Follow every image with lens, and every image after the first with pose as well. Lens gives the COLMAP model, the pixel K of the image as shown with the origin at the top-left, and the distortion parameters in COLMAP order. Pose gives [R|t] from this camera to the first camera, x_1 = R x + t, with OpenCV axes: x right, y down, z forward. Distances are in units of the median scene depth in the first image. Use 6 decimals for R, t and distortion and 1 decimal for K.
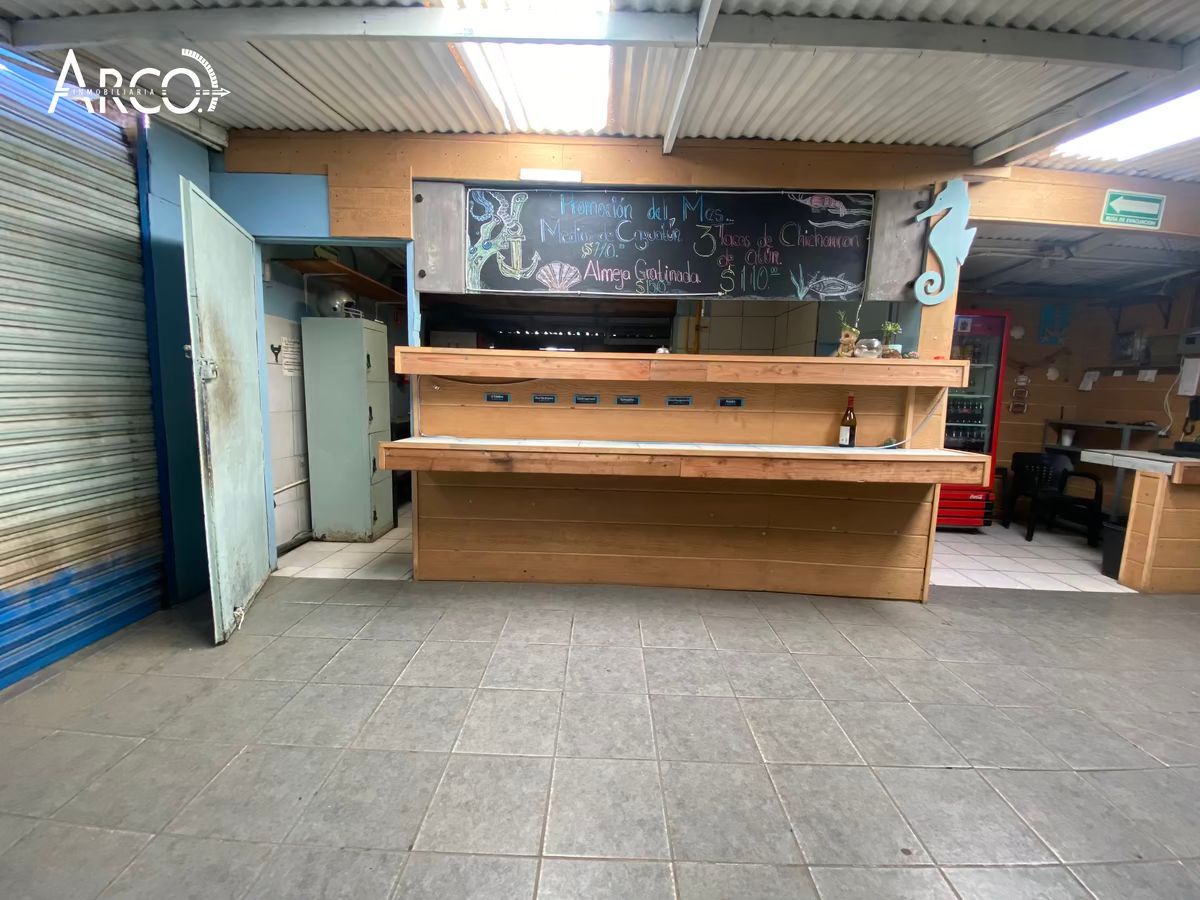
lens RADIAL K [[474.7, 0, 599.7], [0, 474.7, 443.6], [0, 0, 1]] dist [0.000933, -0.013814]
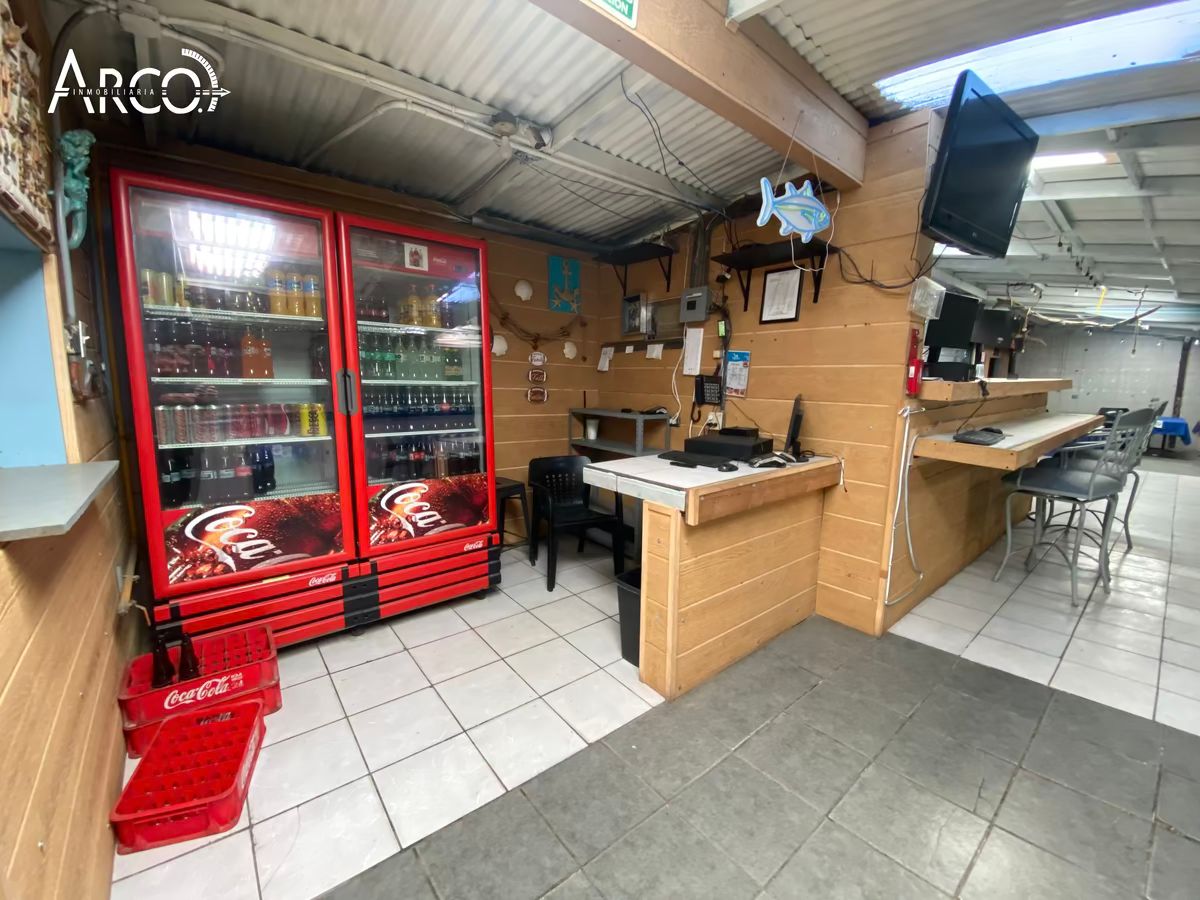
lens RADIAL K [[496.7, 0, 600.0], [0, 496.7, 450.0], [0, 0, 1]] dist [0.000643, -0.000021]
pose [[0.743567, -0.112215, 0.659178, 0.525650], [0.085256, 0.993682, 0.072988, -0.047219], [-0.663204, 0.001927, 0.748436, 0.415996]]
